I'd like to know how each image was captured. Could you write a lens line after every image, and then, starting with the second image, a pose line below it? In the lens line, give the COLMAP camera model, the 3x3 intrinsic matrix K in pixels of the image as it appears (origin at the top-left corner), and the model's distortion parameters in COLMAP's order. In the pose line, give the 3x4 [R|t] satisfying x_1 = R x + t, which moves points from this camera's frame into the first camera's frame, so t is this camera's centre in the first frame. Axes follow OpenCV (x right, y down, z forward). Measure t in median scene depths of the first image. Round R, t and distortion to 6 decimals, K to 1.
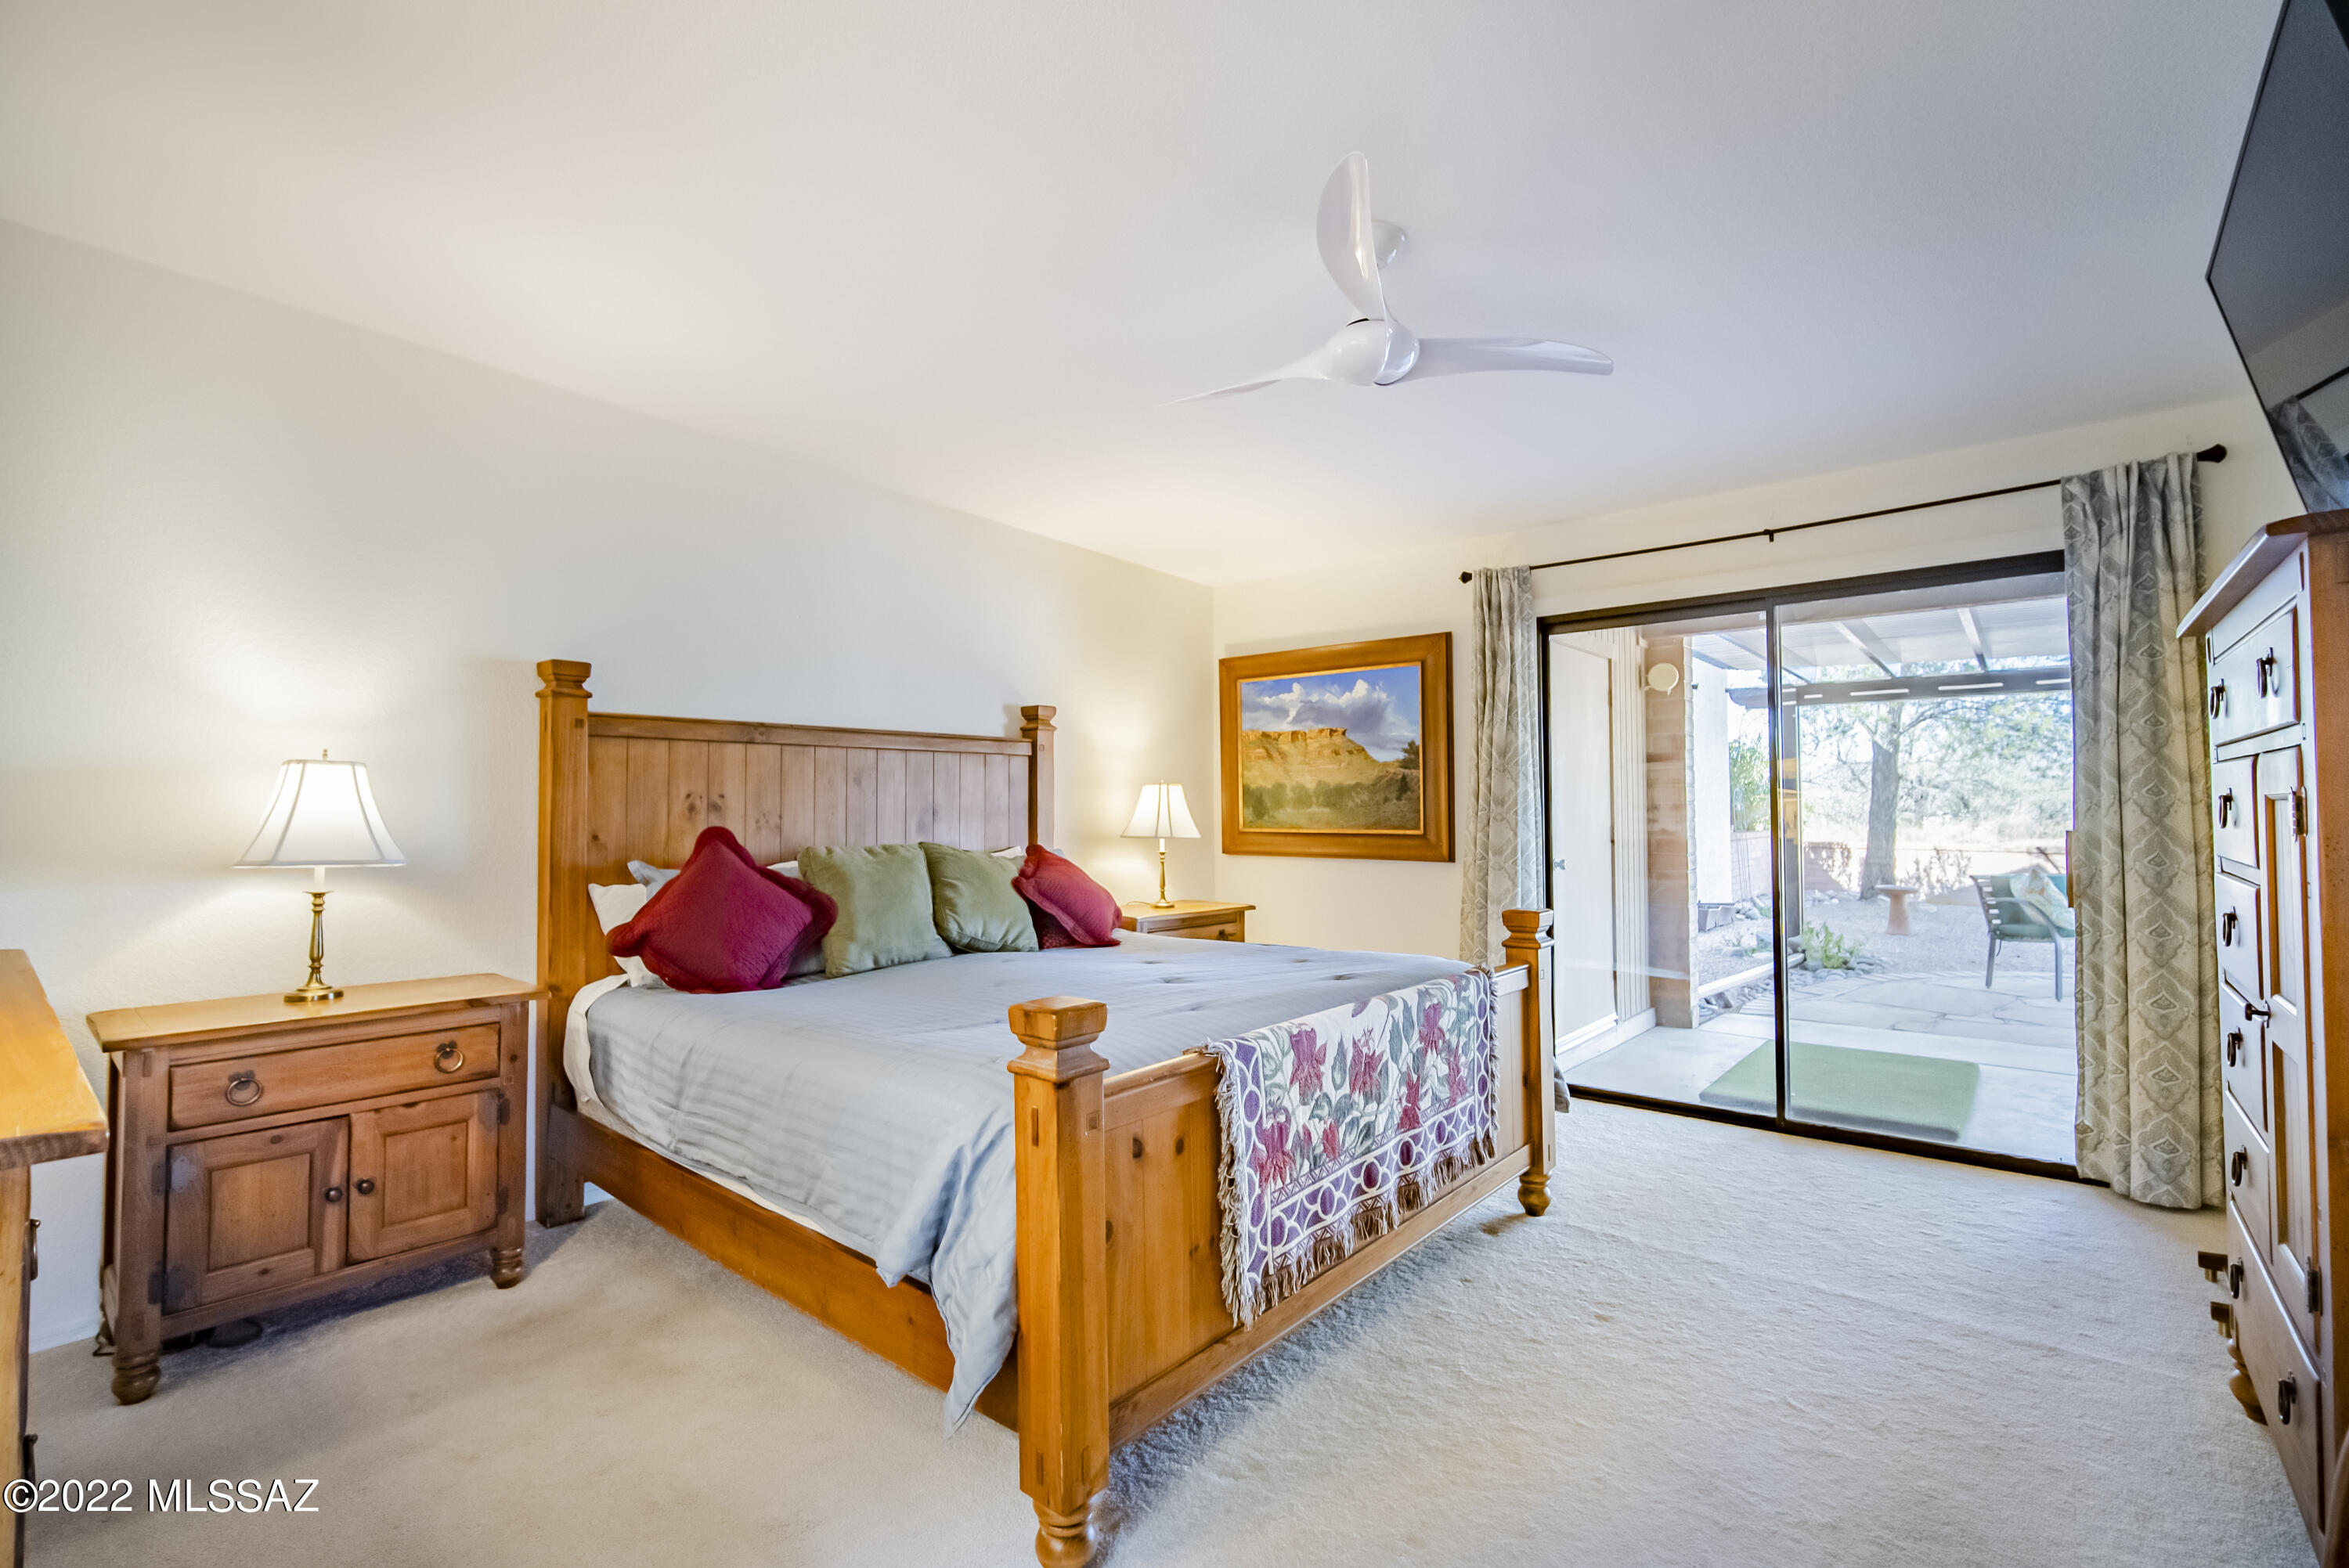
lens RADIAL K [[1029.4, 0, 1184.7], [0, 1029.4, 807.1], [0, 0, 1]] dist [-0.016083, 0.004265]
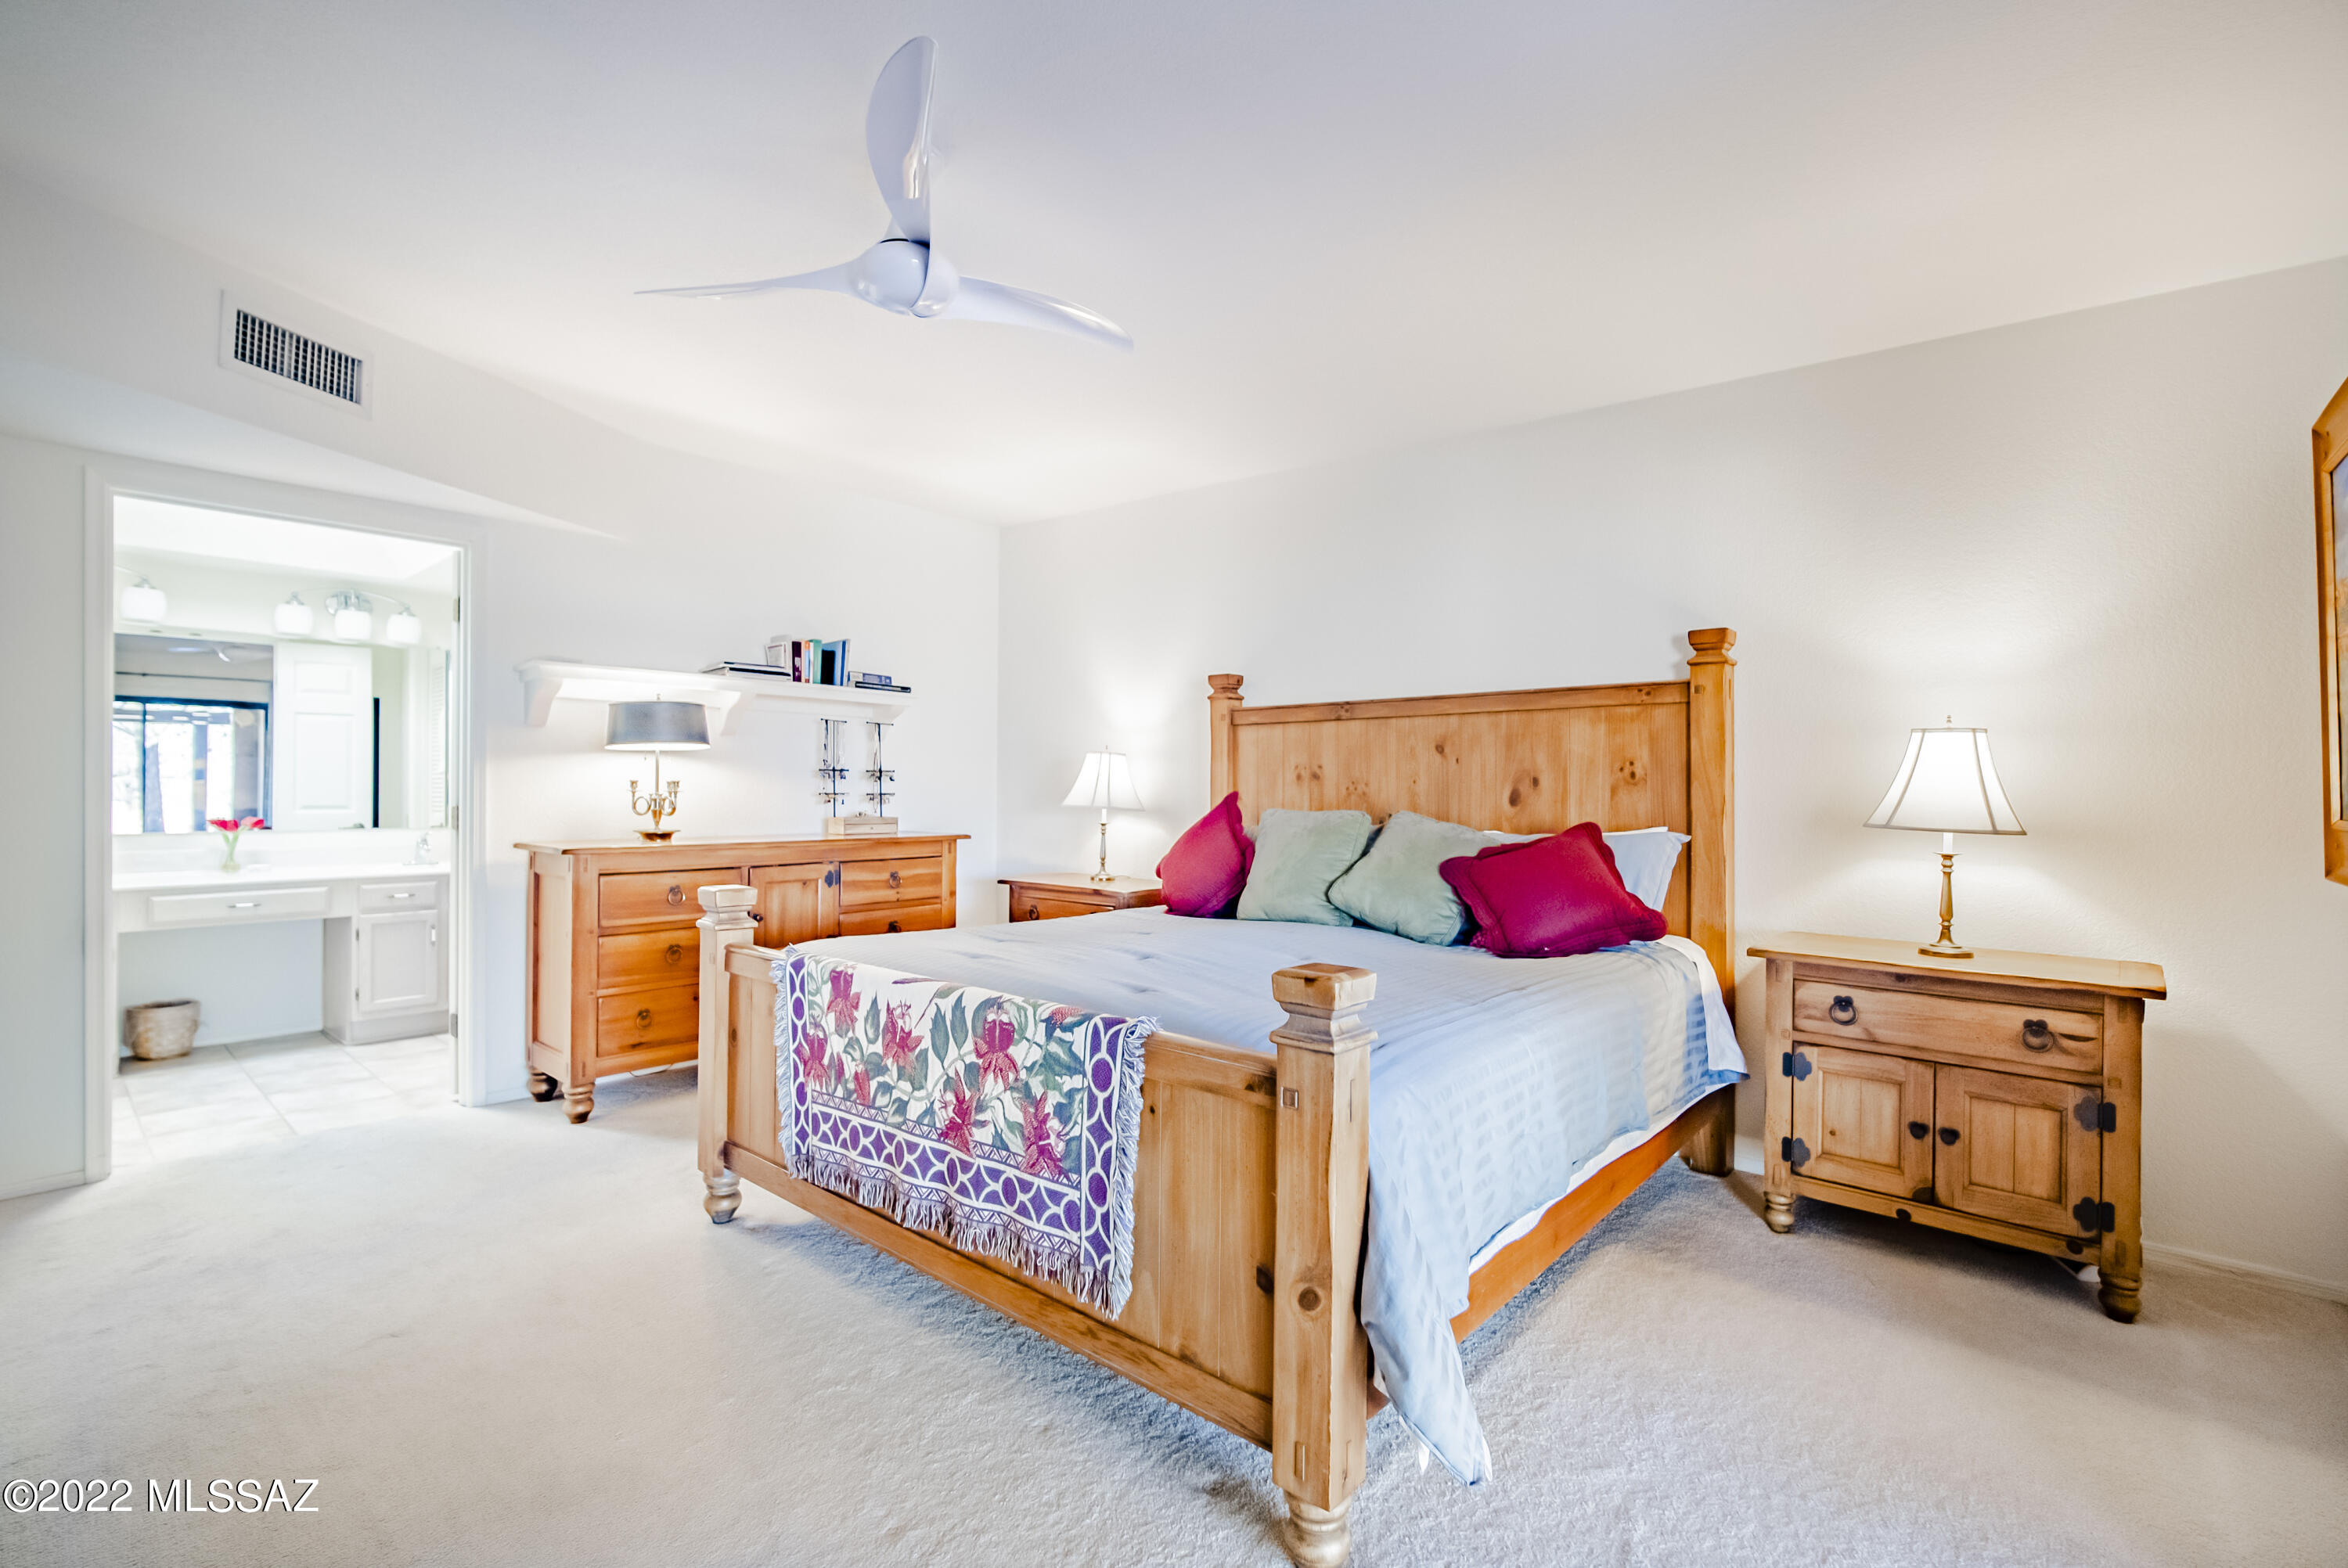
lens RADIAL K [[1028.9, 0, 1183.0], [0, 1028.9, 767.4], [0, 0, 1]] dist [-0.016083, 0.004265]
pose [[-0.009058, -0.011945, -0.999888, 1.147340], [0.006535, 0.999907, -0.012005, 0.007285], [0.999938, -0.006643, -0.008979, 1.274208]]
